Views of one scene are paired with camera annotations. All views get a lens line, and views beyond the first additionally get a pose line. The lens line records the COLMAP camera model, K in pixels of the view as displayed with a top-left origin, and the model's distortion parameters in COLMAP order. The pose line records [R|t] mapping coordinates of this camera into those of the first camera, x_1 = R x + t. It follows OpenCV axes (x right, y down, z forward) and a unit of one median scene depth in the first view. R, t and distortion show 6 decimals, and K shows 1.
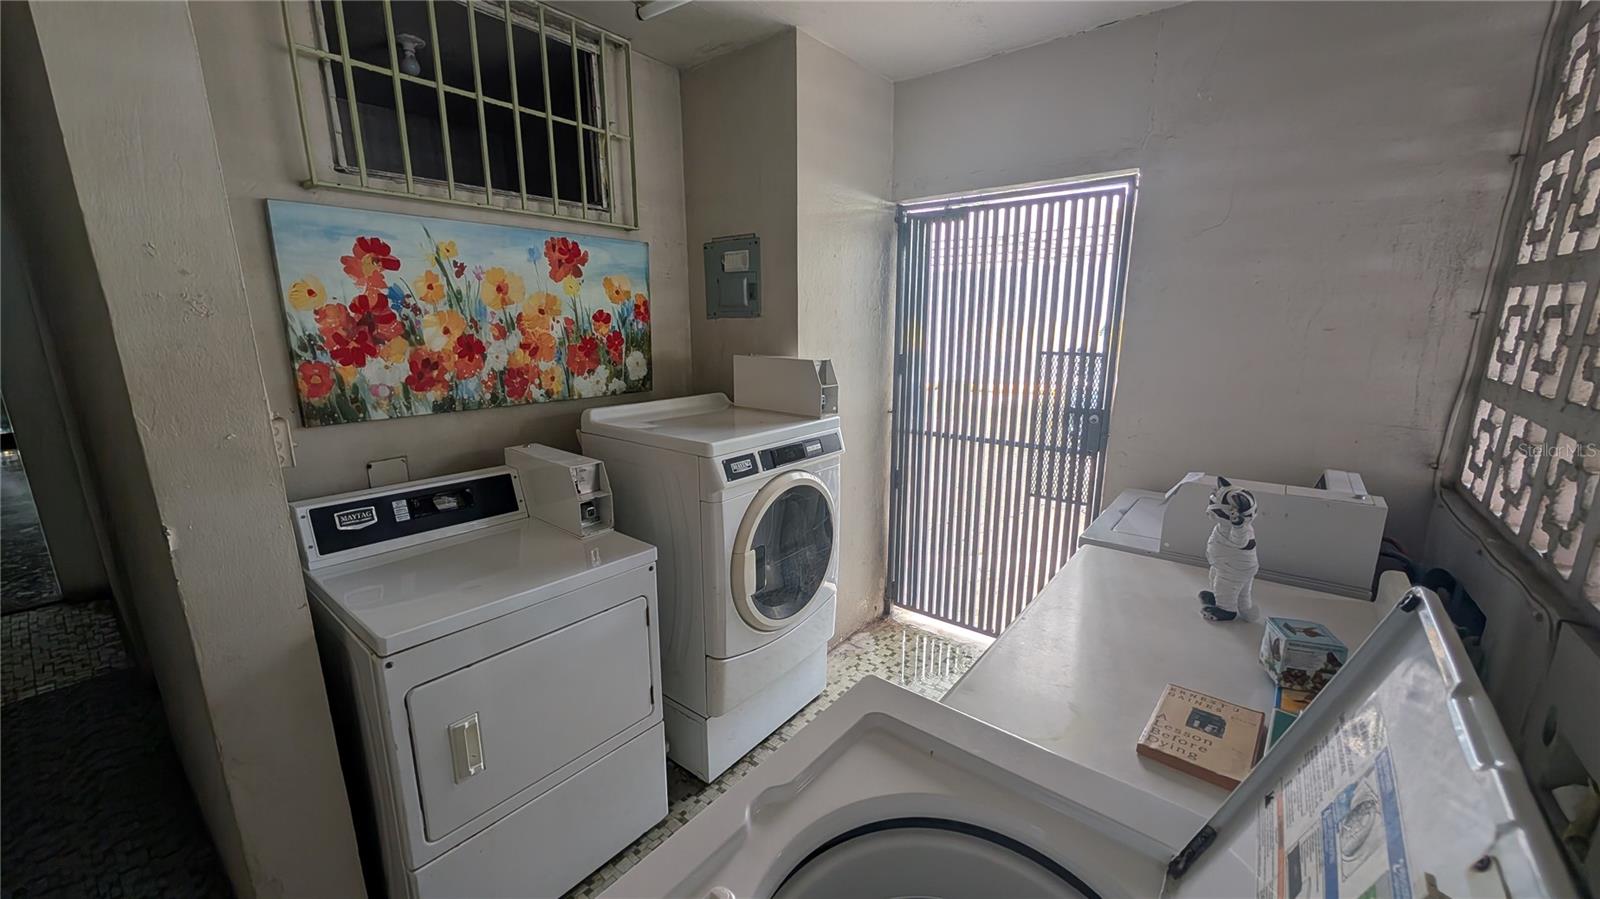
lens RADIAL K [[602.2, 0, 794.0], [0, 602.2, 453.0], [0, 0, 1]] dist [-0.000009, 0.000044]
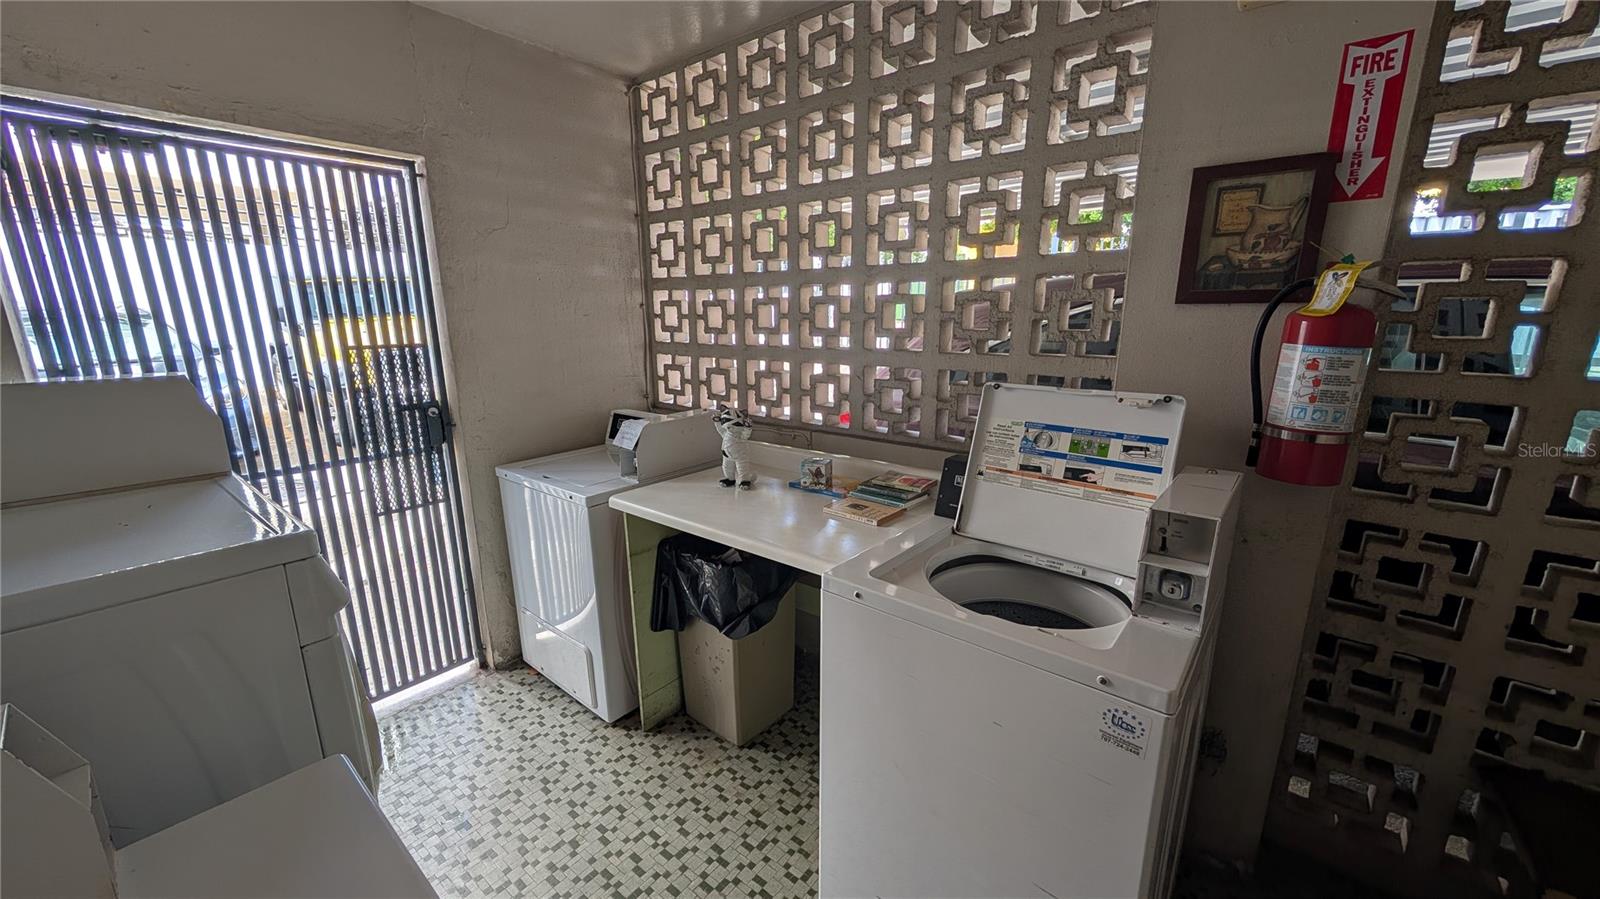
lens RADIAL K [[602.2, 0, 798.2], [0, 602.2, 458.4], [0, 0, 1]] dist [-0.000009, 0.000044]
pose [[0.015148, -0.233509, 0.972237, -0.649917], [0.222888, 0.948671, 0.224376, -0.104170], [-0.974726, 0.213301, 0.066417, 0.549279]]
